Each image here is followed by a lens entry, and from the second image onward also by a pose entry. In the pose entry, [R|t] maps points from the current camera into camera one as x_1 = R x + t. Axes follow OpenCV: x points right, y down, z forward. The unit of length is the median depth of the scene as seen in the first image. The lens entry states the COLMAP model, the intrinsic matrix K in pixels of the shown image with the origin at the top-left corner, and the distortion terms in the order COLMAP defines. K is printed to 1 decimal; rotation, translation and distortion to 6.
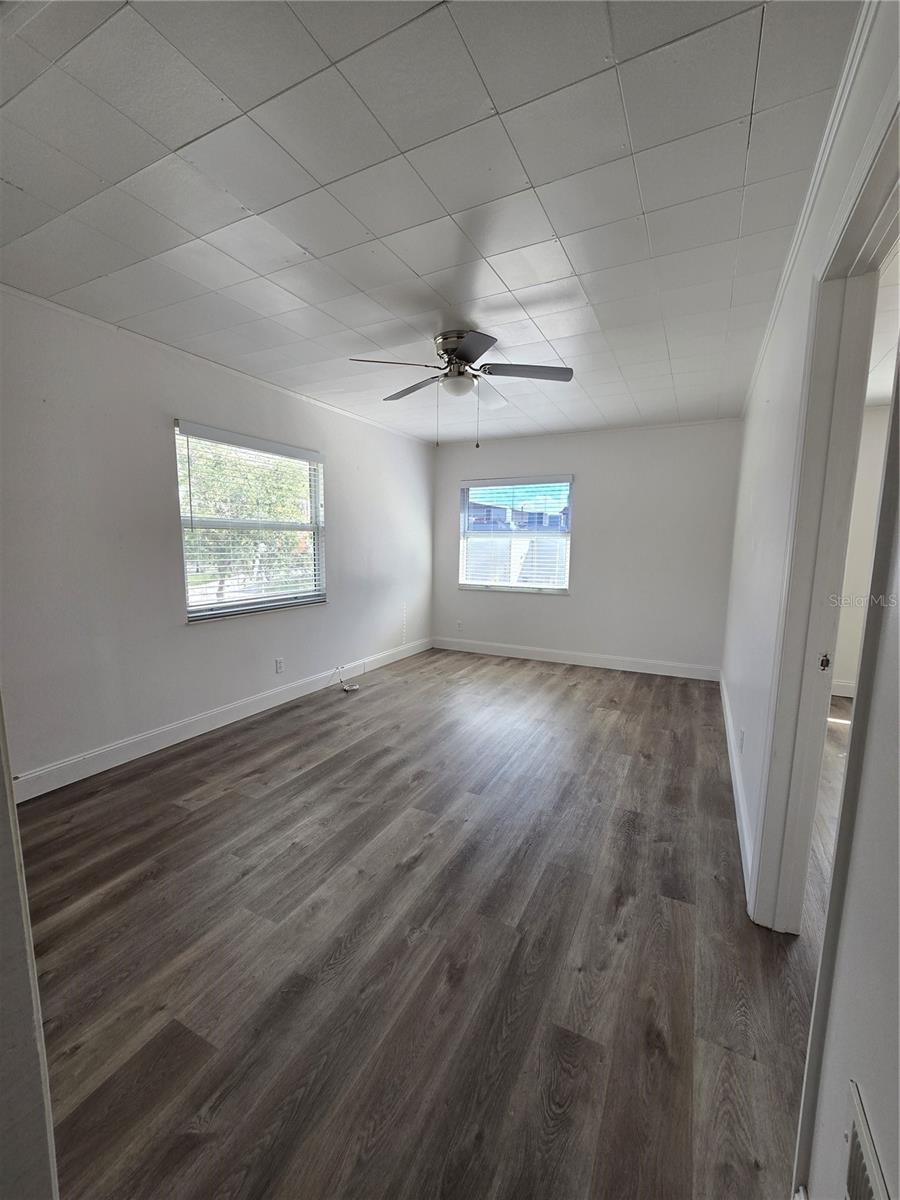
lens RADIAL K [[487.0, 0, 457.4], [0, 487.0, 604.4], [0, 0, 1]] dist [0.000362, -0.000269]
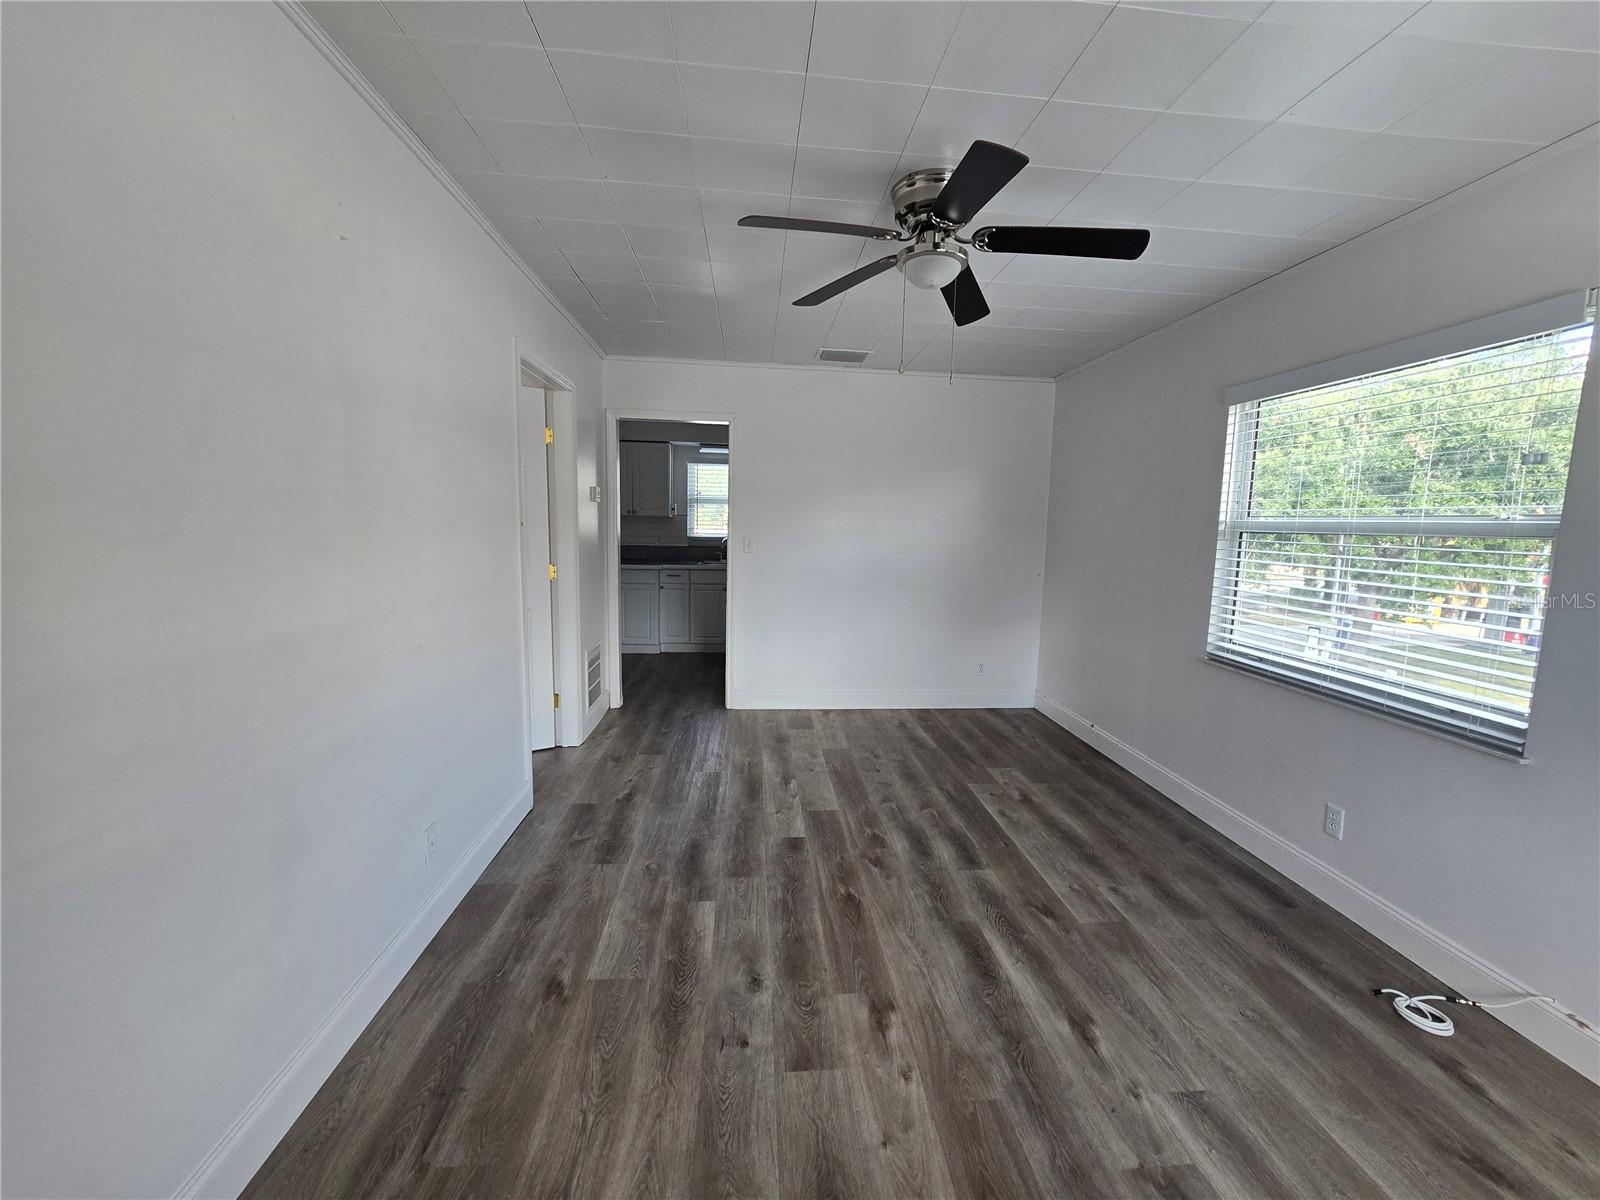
lens RADIAL K [[649.4, 0, 812.3], [0, 649.4, 598.9], [0, 0, 1]] dist [0.000362, -0.000269]
pose [[-0.849132, 0.031286, -0.527254, 0.558656], [-0.100944, 0.970231, 0.220139, -0.245967], [0.518445, 0.240150, -0.820696, 1.751202]]
